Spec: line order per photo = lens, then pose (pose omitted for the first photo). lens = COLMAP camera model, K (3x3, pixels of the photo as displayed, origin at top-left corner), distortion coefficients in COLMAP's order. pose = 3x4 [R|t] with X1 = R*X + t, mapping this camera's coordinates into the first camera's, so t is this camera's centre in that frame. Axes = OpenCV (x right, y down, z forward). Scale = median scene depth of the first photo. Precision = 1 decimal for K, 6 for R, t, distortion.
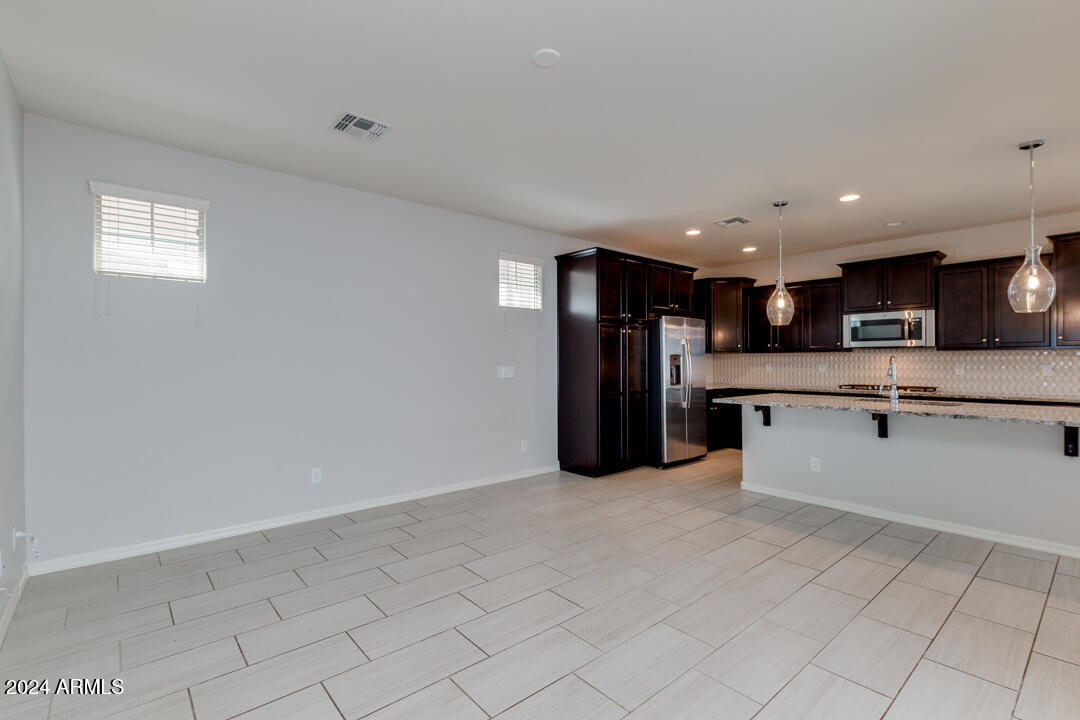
lens RADIAL K [[495.1, 0, 537.6], [0, 495.1, 361.5], [0, 0, 1]] dist [0.007121, -0.002762]
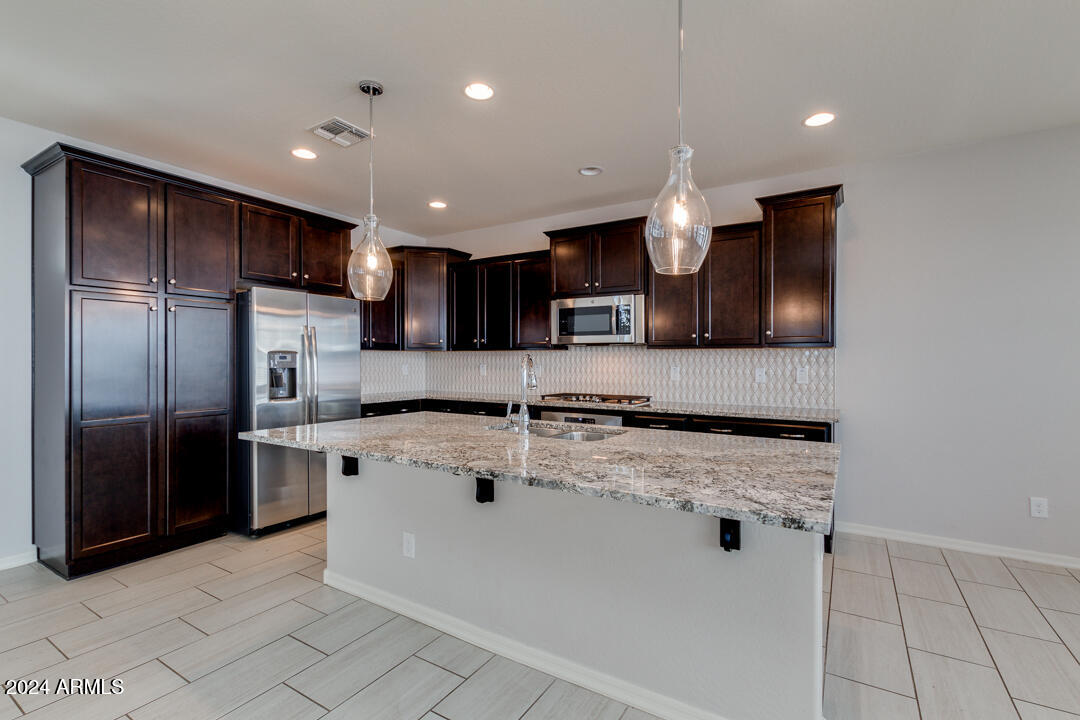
lens RADIAL K [[495.1, 0, 542.8], [0, 495.1, 360.3], [0, 0, 1]] dist [0.007121, -0.002762]
pose [[0.953347, 0.005340, 0.301830, 0.414915], [-0.004946, 0.999986, -0.002068, -0.002173], [-0.301836, 0.000479, 0.953360, 0.320971]]
